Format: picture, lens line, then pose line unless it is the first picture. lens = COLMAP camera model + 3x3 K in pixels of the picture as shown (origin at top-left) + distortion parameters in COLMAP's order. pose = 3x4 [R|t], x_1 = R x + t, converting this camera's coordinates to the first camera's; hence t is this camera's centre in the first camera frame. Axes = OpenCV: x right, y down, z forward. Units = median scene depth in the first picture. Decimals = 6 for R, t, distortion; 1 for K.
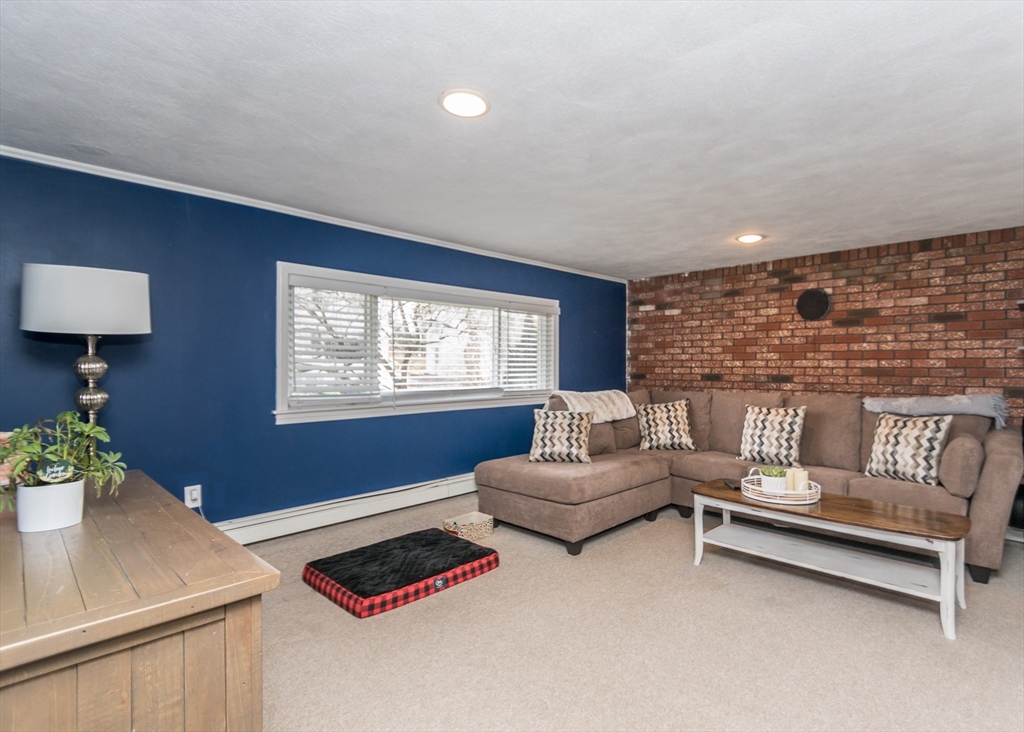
lens RADIAL K [[505.0, 0, 513.9], [0, 505.0, 363.8], [0, 0, 1]] dist [0.007626, -0.006509]
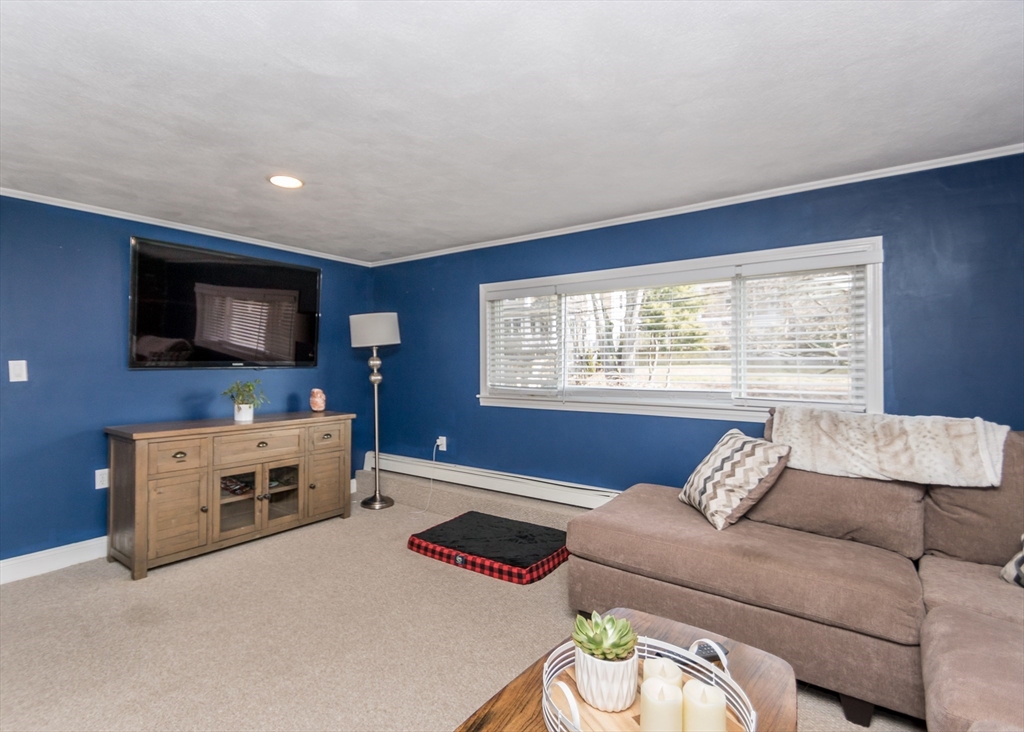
lens RADIAL K [[505.0, 0, 512.6], [0, 505.0, 367.6], [0, 0, 1]] dist [0.007626, -0.006509]
pose [[0.154569, 0.008188, -0.987948, 0.895495], [0.004729, 0.999948, 0.009028, 0.007427], [0.987971, -0.006068, 0.154523, 0.890049]]
